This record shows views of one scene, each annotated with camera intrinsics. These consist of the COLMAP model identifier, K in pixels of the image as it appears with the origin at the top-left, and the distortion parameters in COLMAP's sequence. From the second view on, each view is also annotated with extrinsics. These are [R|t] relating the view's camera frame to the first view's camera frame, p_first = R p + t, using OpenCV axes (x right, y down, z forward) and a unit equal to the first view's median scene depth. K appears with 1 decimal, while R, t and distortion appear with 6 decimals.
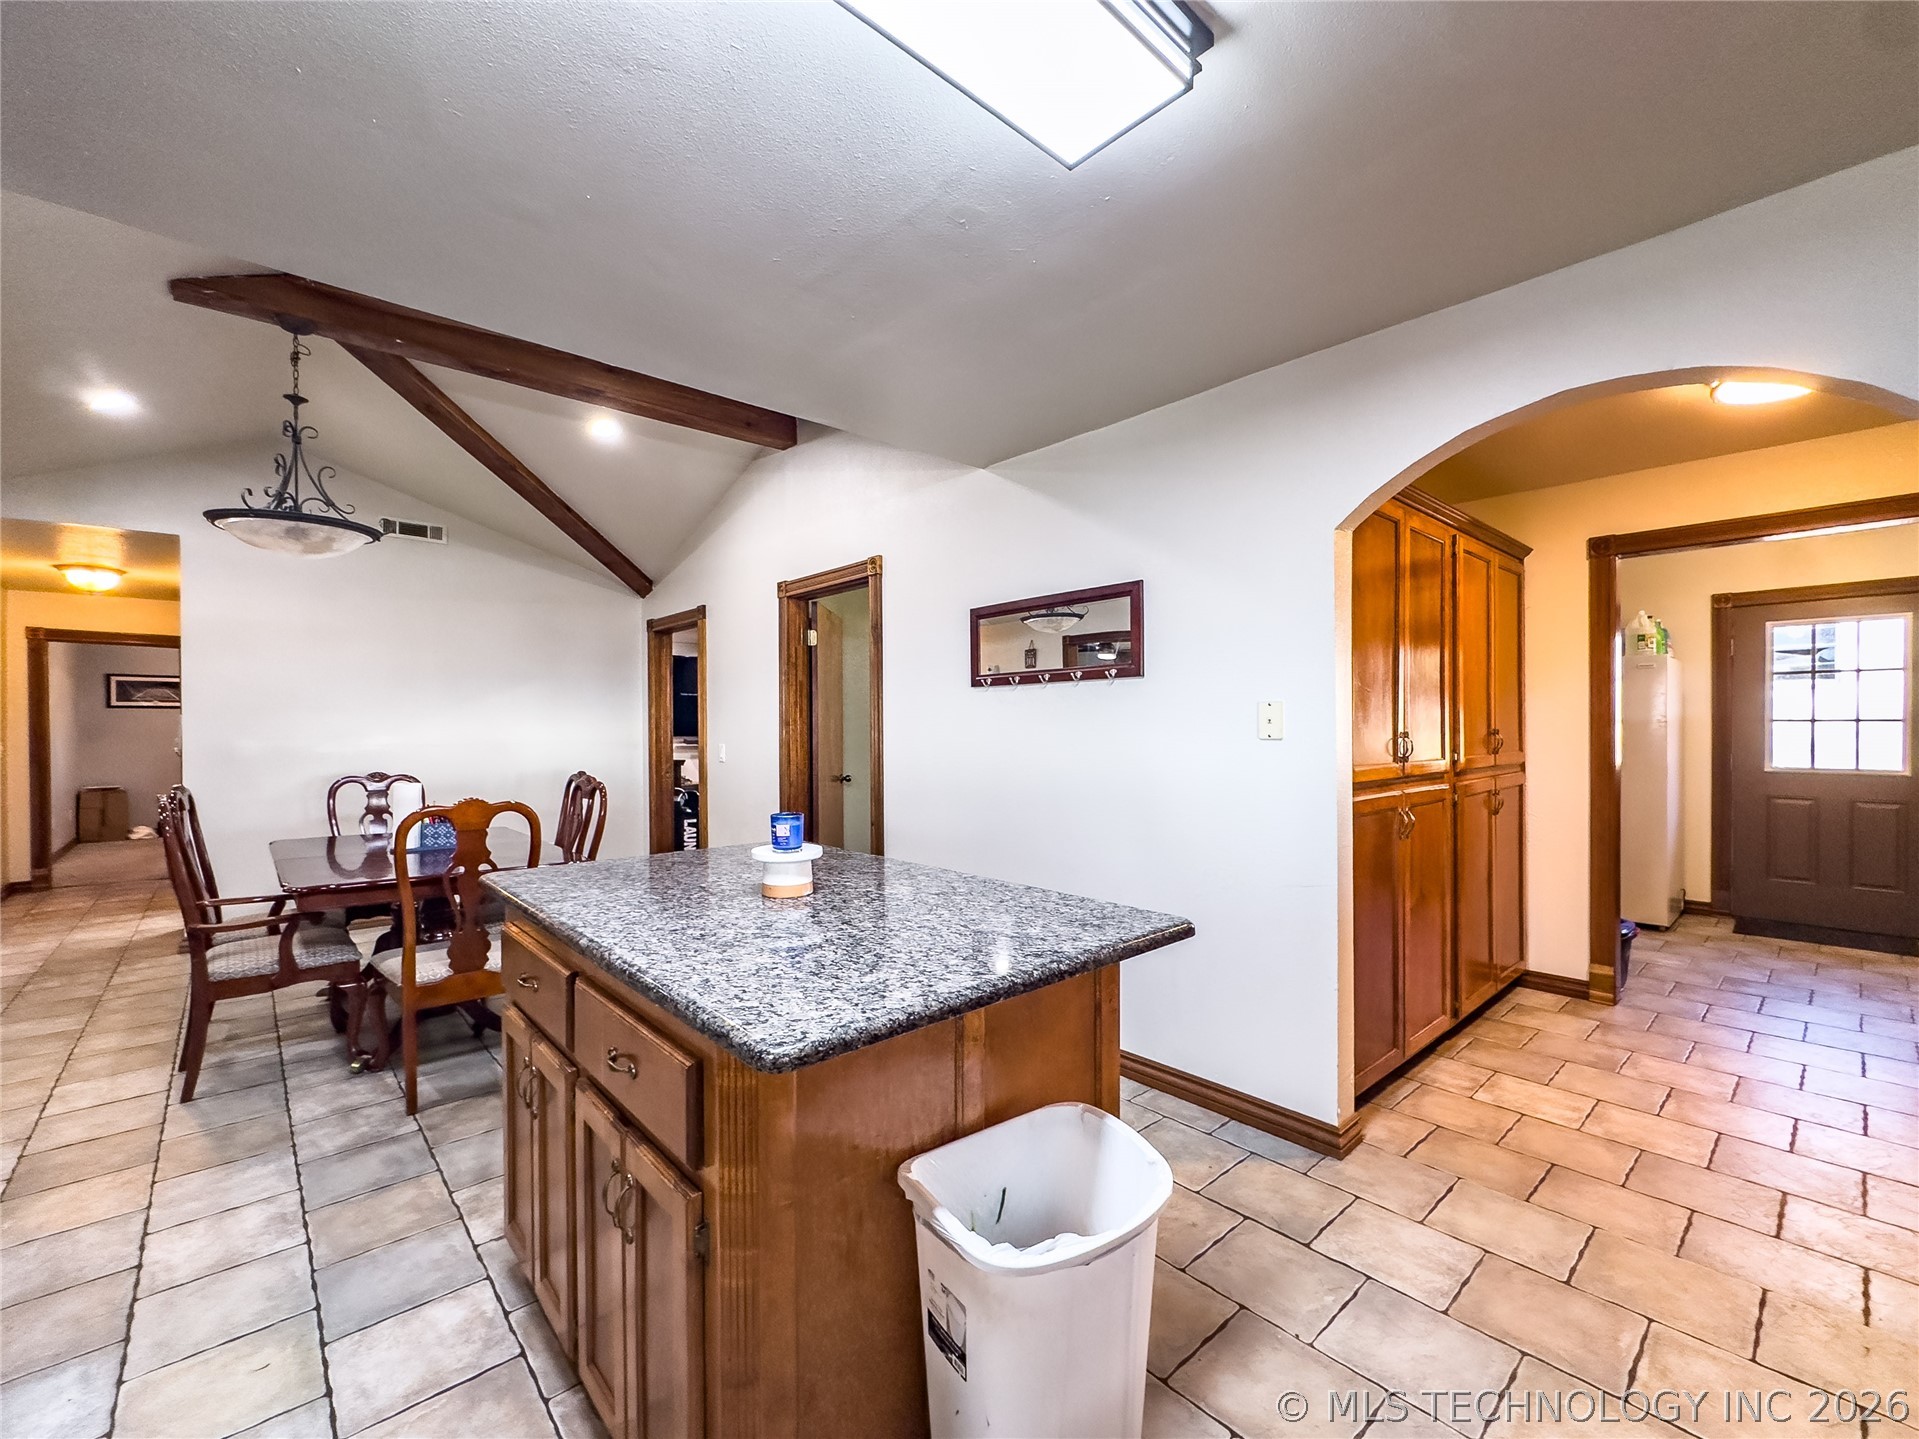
lens RADIAL K [[794.9, 0, 954.9], [0, 794.9, 743.0], [0, 0, 1]] dist [0.000852, -0.000326]
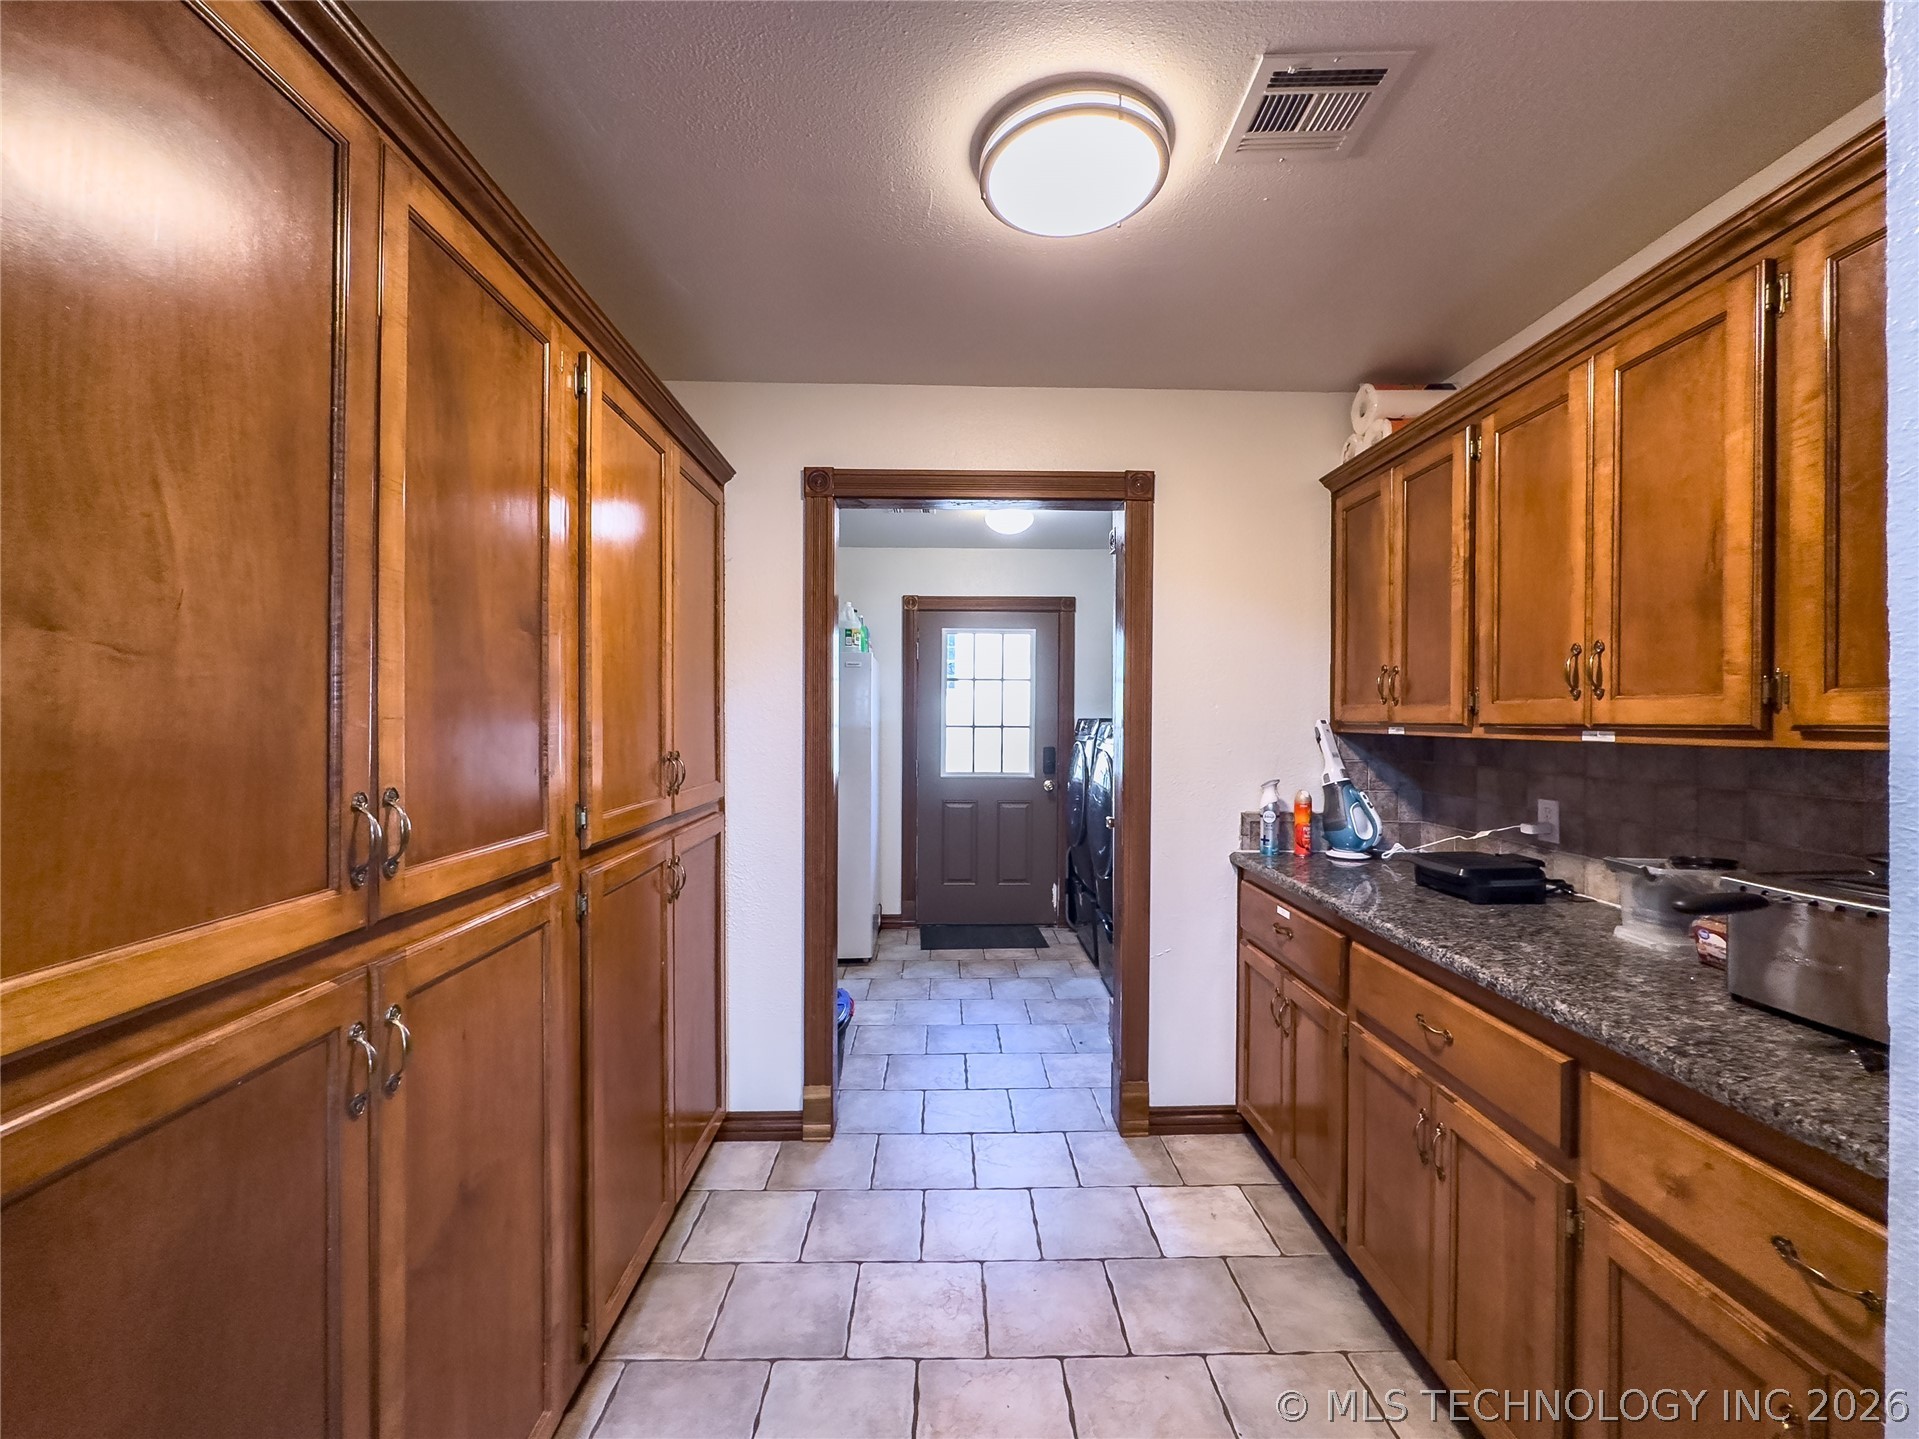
lens RADIAL K [[761.9, 0, 959.5], [0, 761.9, 719.5], [0, 0, 1]] dist [-0.000168, -0.000089]
pose [[0.635983, 0.009500, 0.771645, 0.363411], [0.001920, 0.999902, -0.013893, -0.029681], [-0.771701, 0.010318, 0.635902, 0.462300]]
